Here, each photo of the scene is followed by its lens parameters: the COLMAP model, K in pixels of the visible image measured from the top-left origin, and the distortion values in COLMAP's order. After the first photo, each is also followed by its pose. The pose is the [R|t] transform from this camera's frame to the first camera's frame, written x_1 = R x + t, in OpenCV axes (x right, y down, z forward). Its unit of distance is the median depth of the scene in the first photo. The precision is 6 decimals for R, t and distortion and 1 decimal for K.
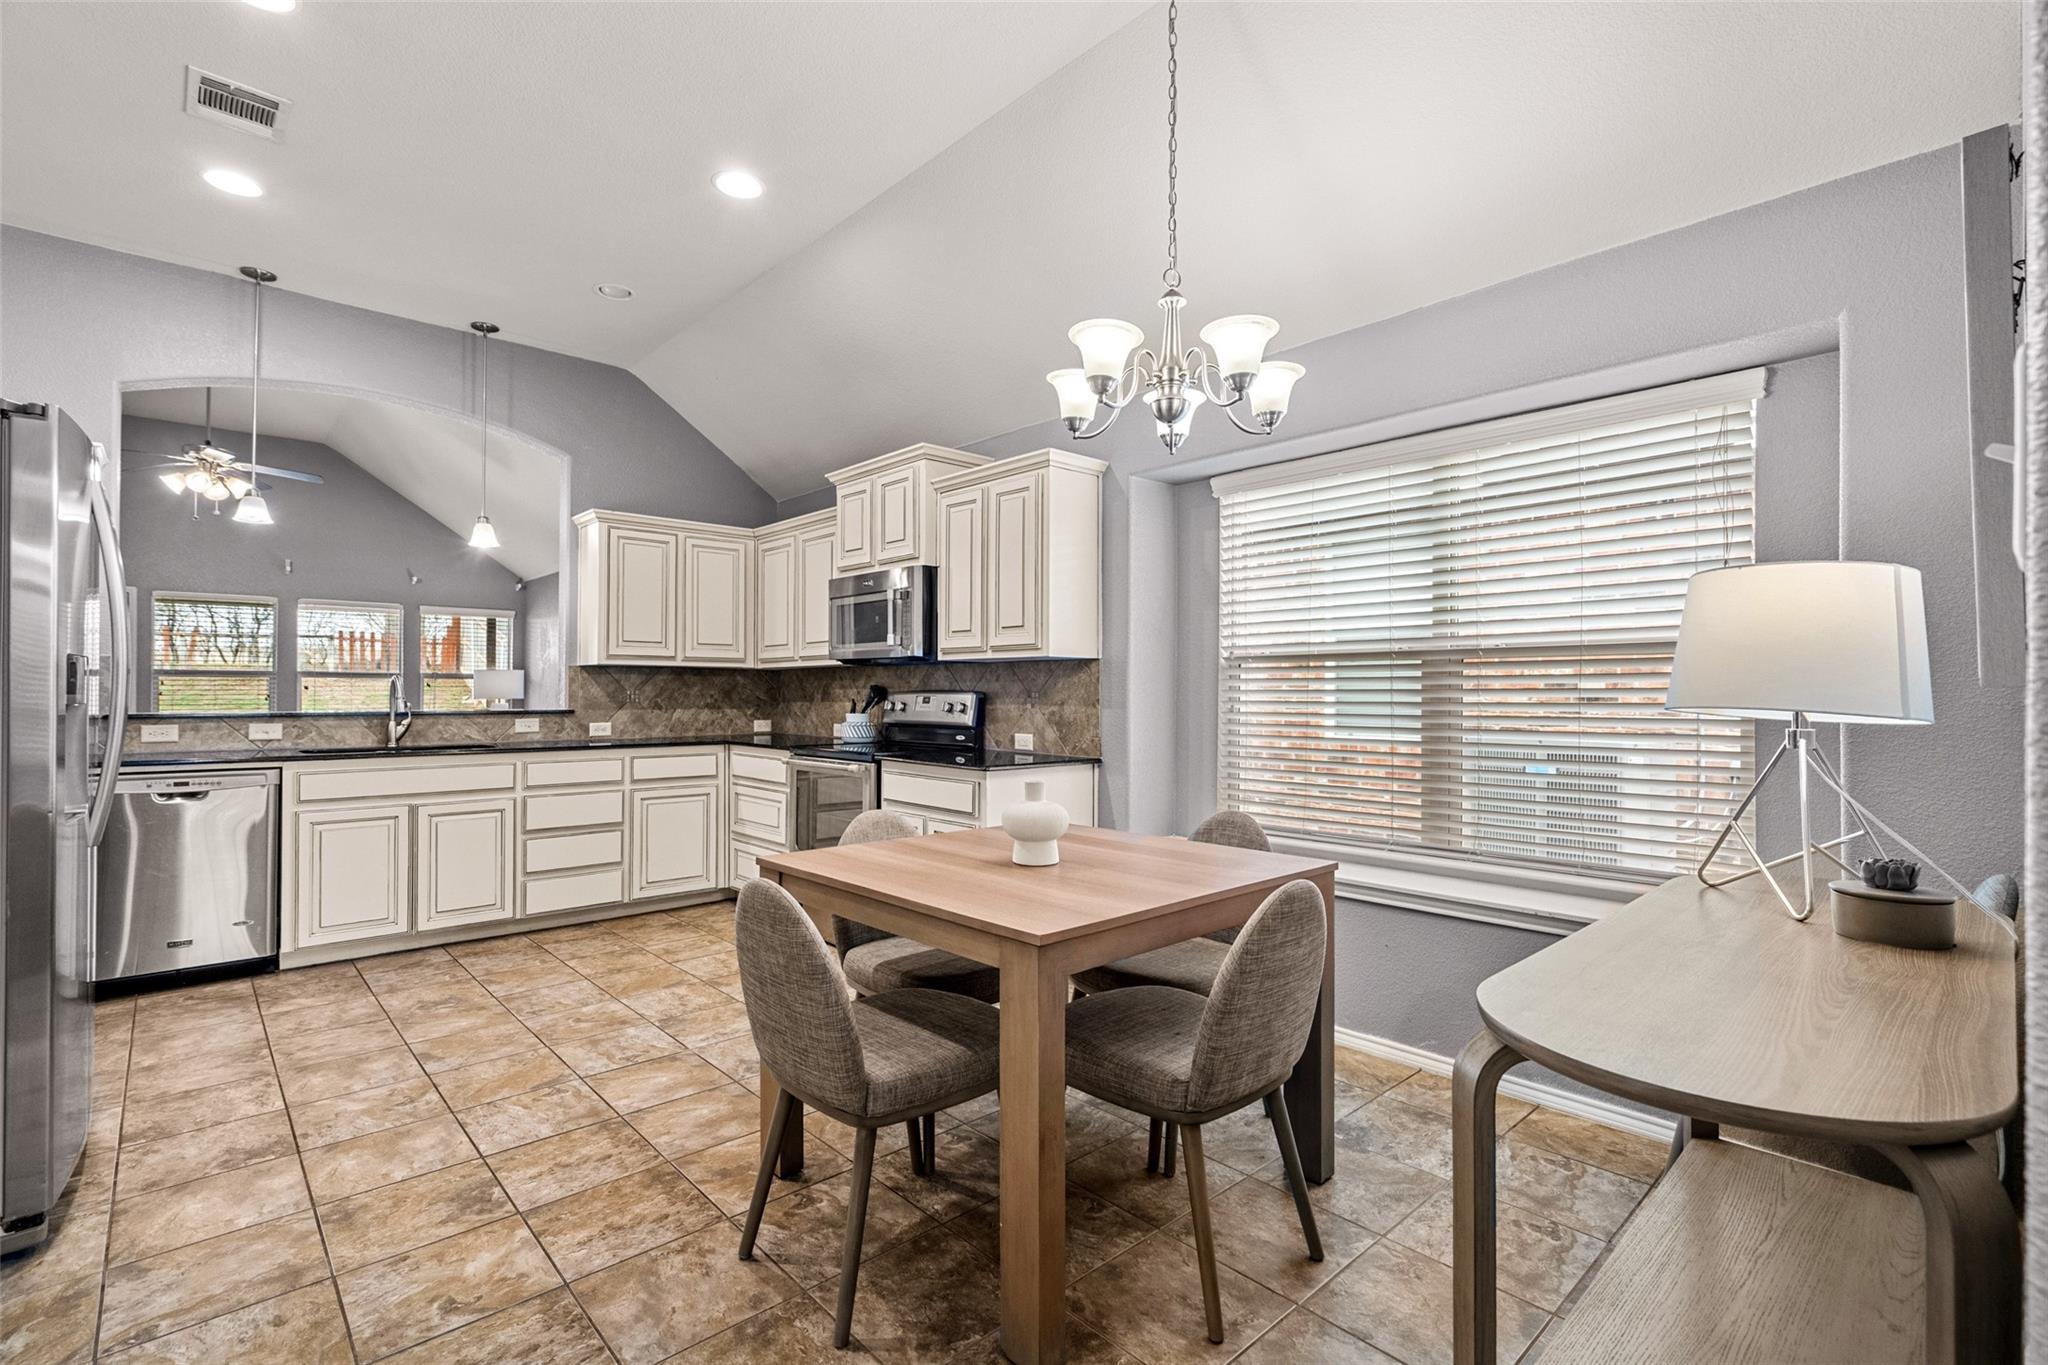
lens RADIAL K [[925.9, 0, 1028.7], [0, 925.9, 683.4], [0, 0, 1]] dist [0.000351, 0.000572]
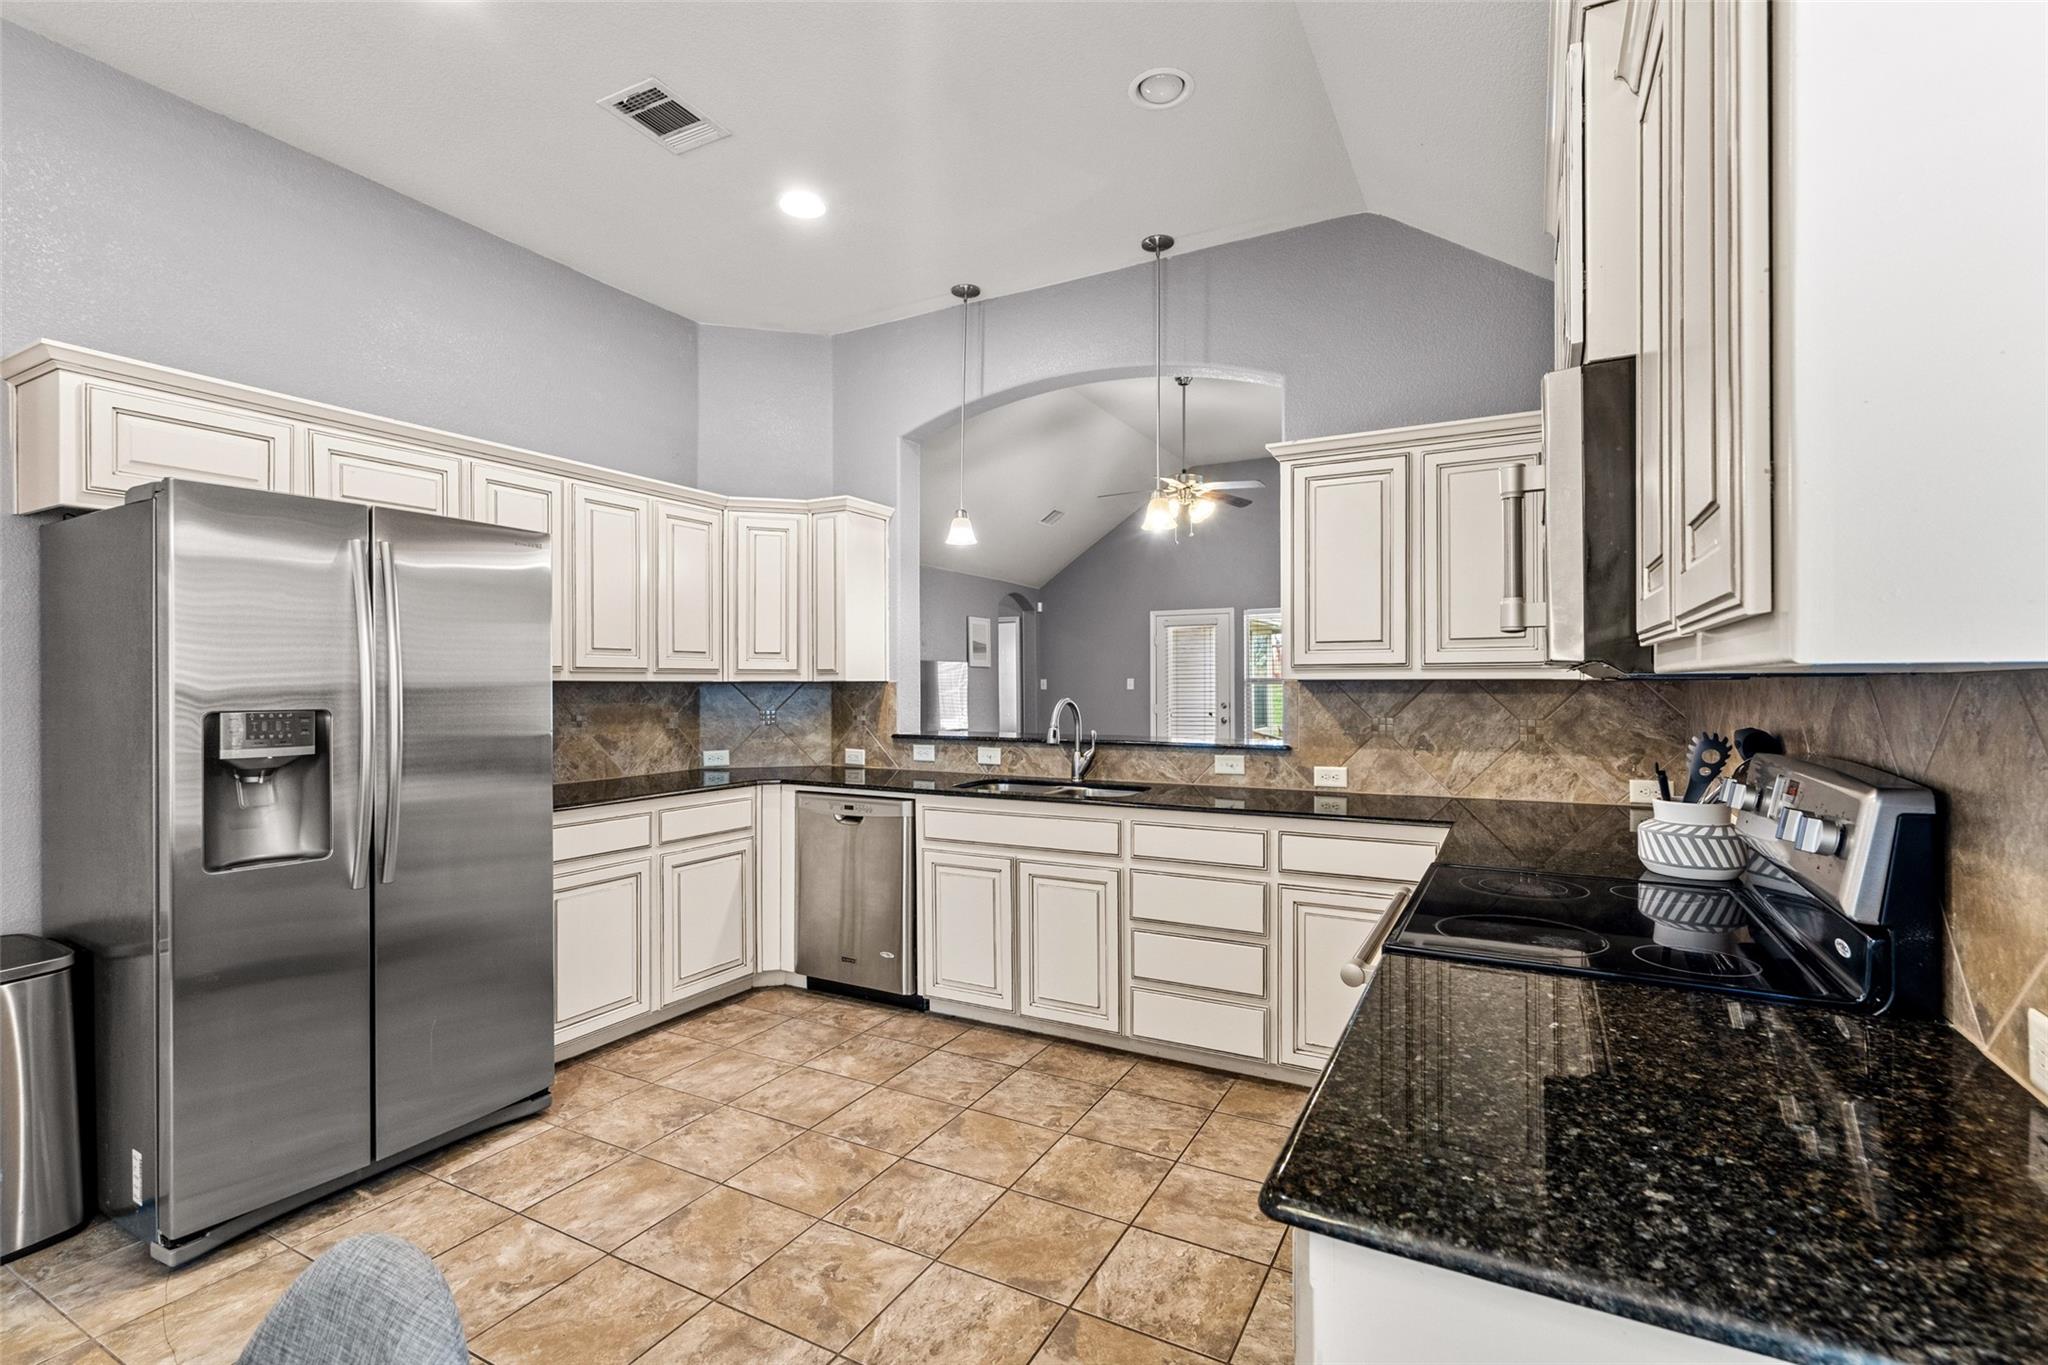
lens RADIAL K [[925.9, 0, 1023.8], [0, 925.9, 685.7], [0, 0, 1]] dist [0.000351, 0.000572]
pose [[0.317844, -0.001459, -0.948142, 0.117062], [0.012411, 0.999920, 0.002621, -0.024688], [0.948062, -0.012600, 0.317837, 0.736140]]
